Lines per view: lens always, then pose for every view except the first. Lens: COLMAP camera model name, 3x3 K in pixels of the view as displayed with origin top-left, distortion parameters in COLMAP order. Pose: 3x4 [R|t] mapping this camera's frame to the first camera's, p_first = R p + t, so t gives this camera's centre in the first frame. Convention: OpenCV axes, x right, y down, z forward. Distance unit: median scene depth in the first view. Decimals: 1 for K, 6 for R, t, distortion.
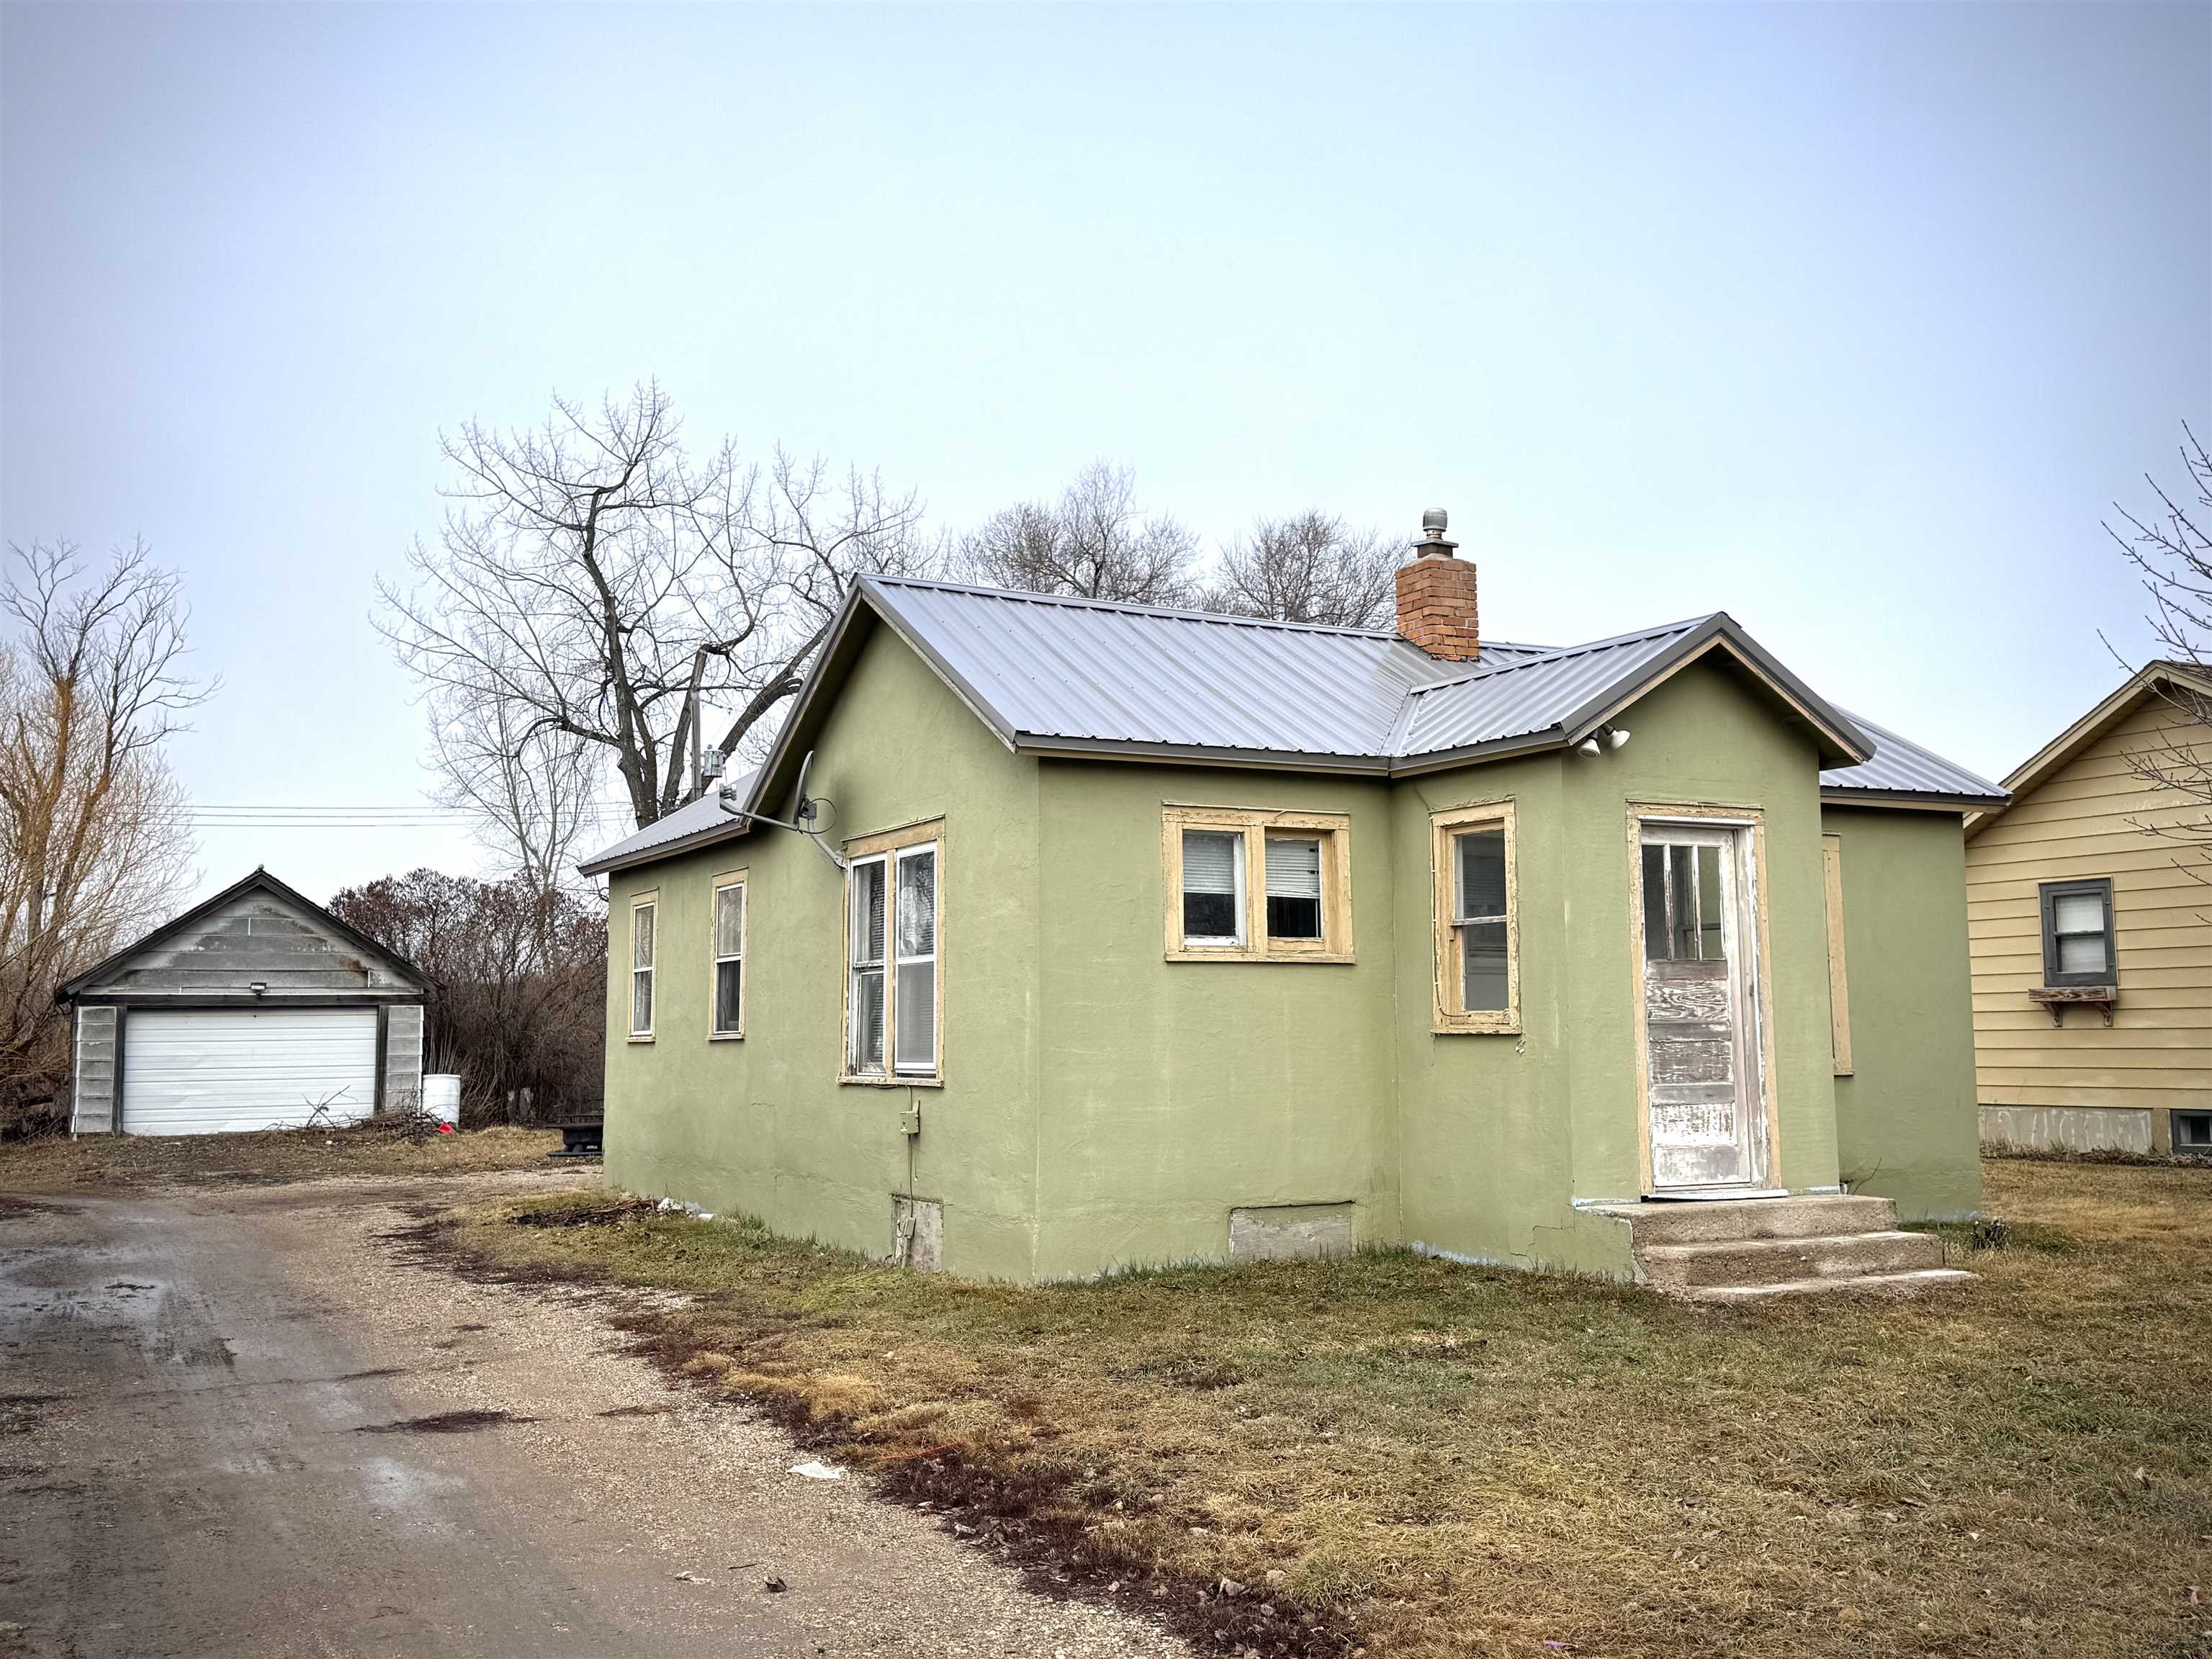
lens RADIAL K [[1906.3, 0, 1106.0], [0, 1906.3, 829.5], [0, 0, 1]] dist [0.001011, -0.010481]
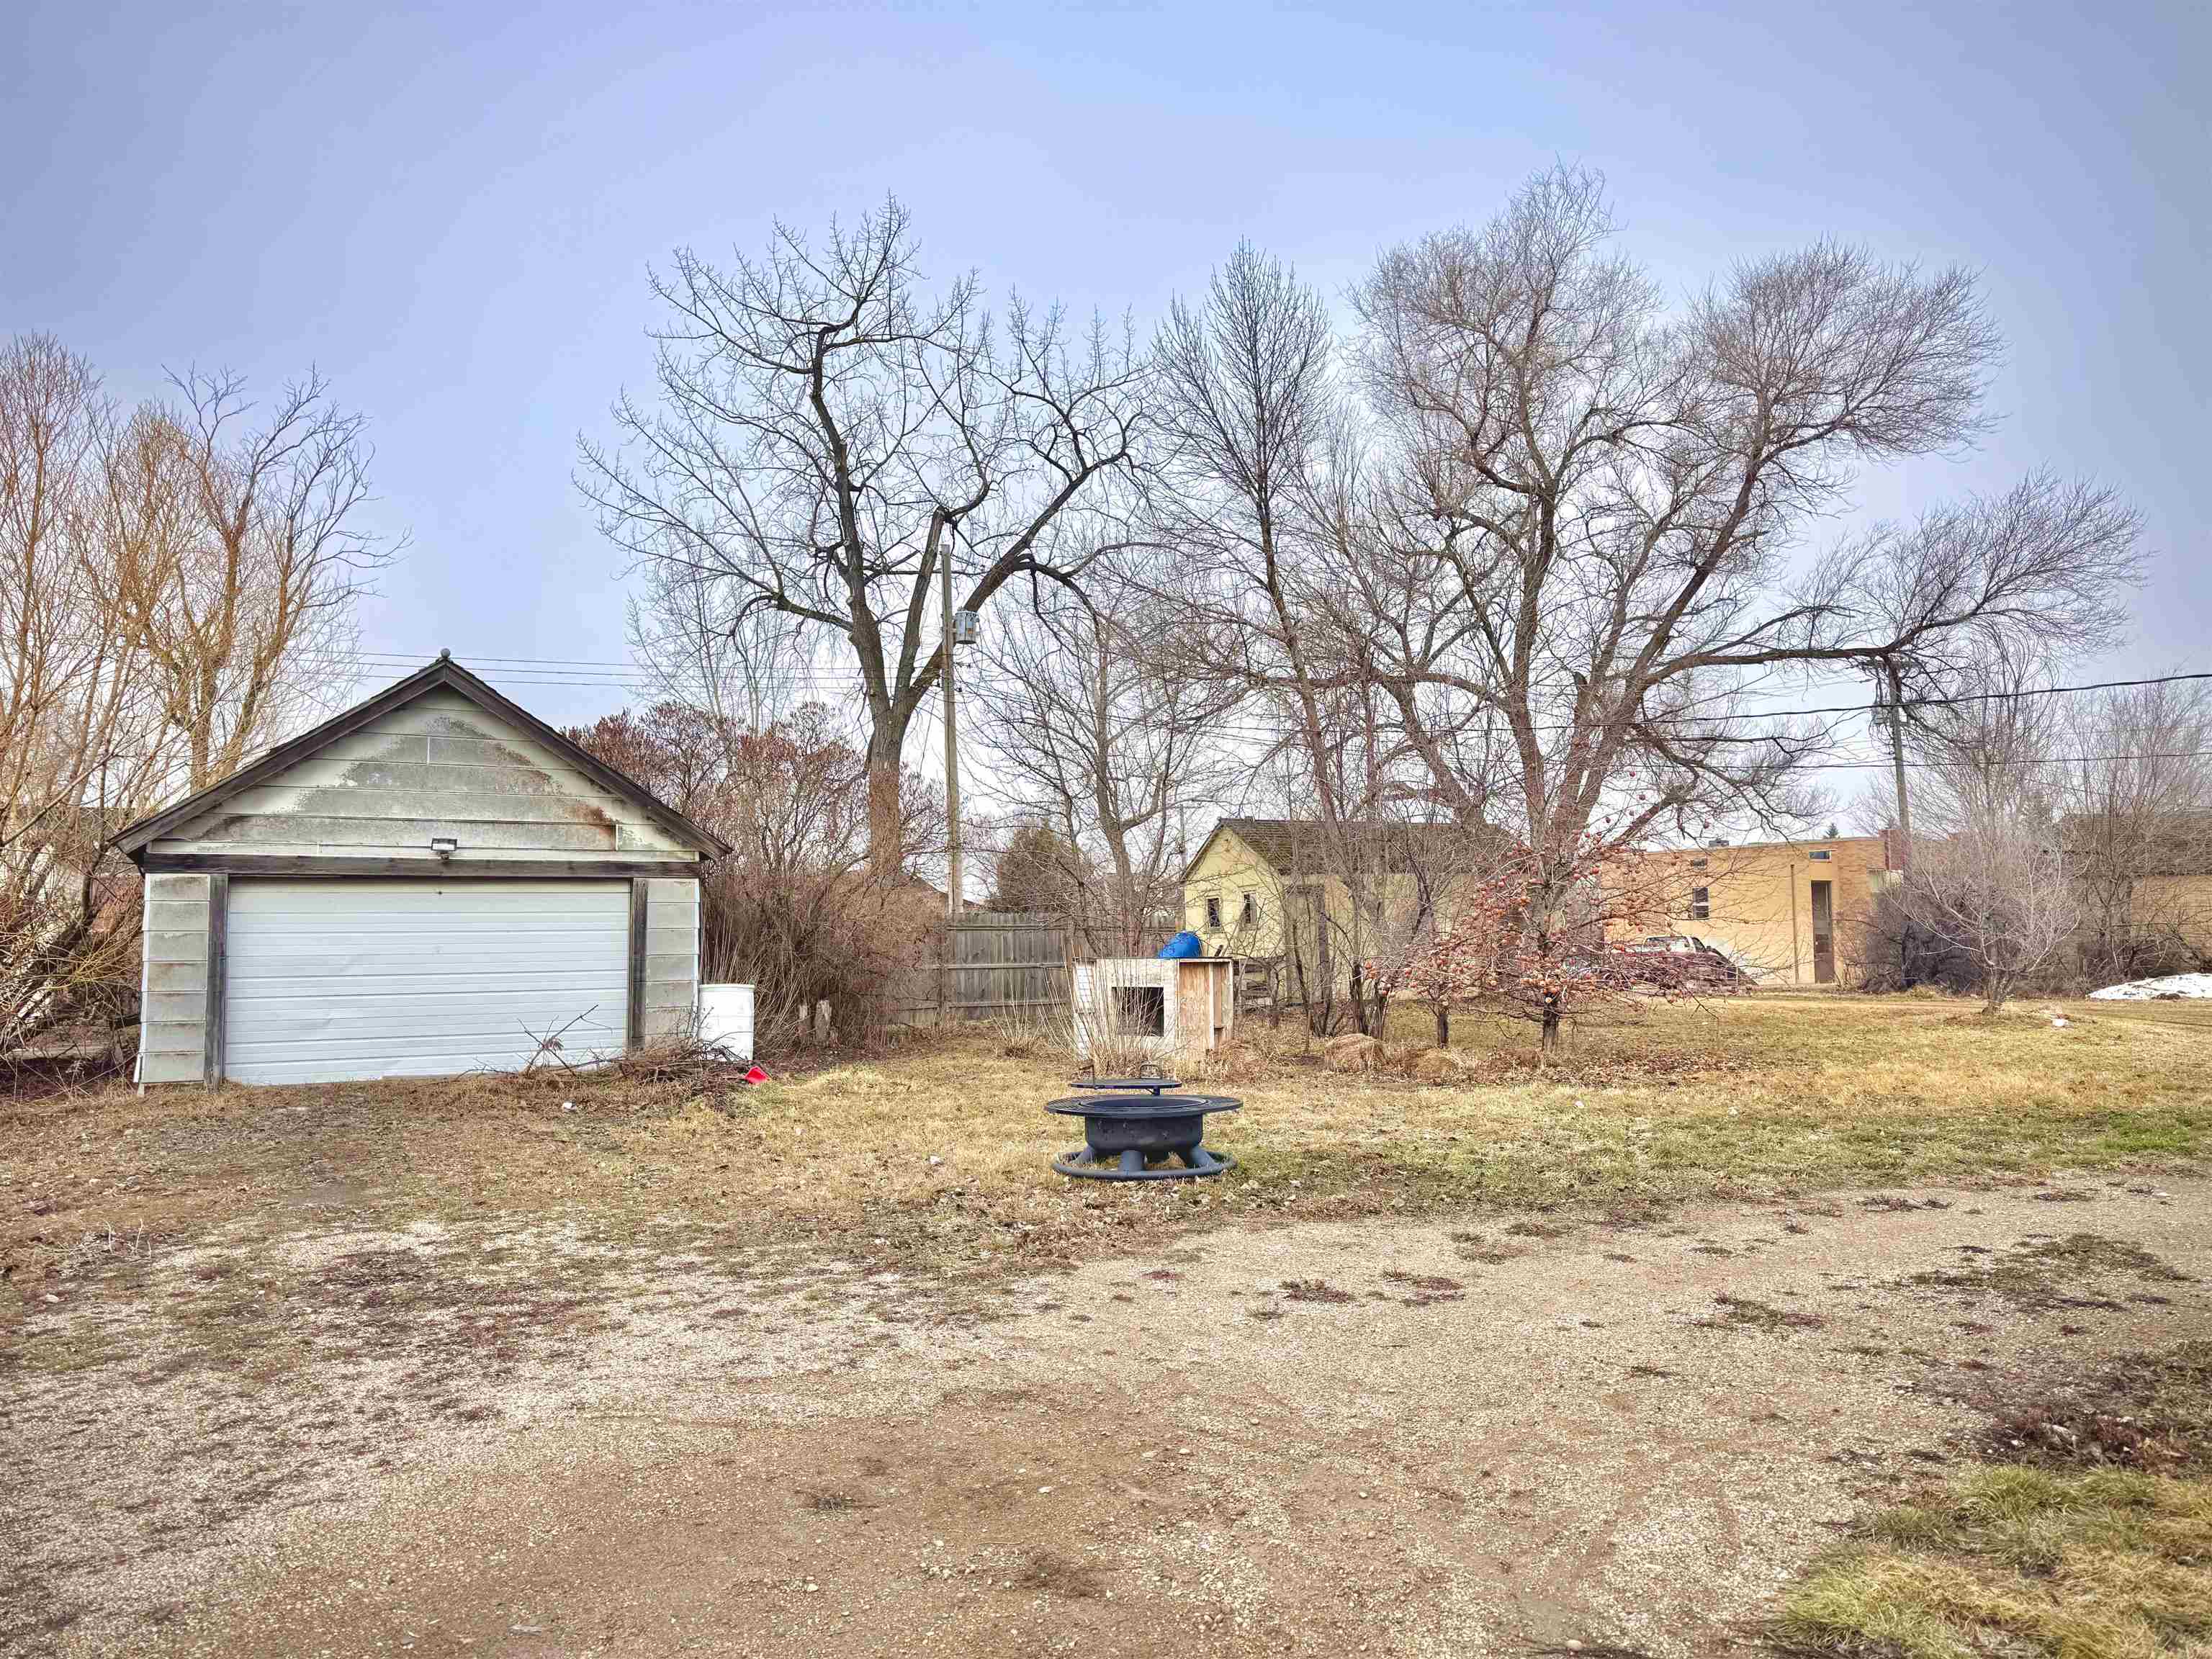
lens RADIAL K [[1553.5, 0, 1101.2], [0, 1553.5, 843.6], [0, 0, 1]] dist [0.069736, -0.092666]
pose [[0.999449, 0.002277, -0.033109, -0.173572], [-0.000785, 0.998988, 0.044981, 0.047967], [0.033177, -0.044931, 0.998439, 0.403234]]
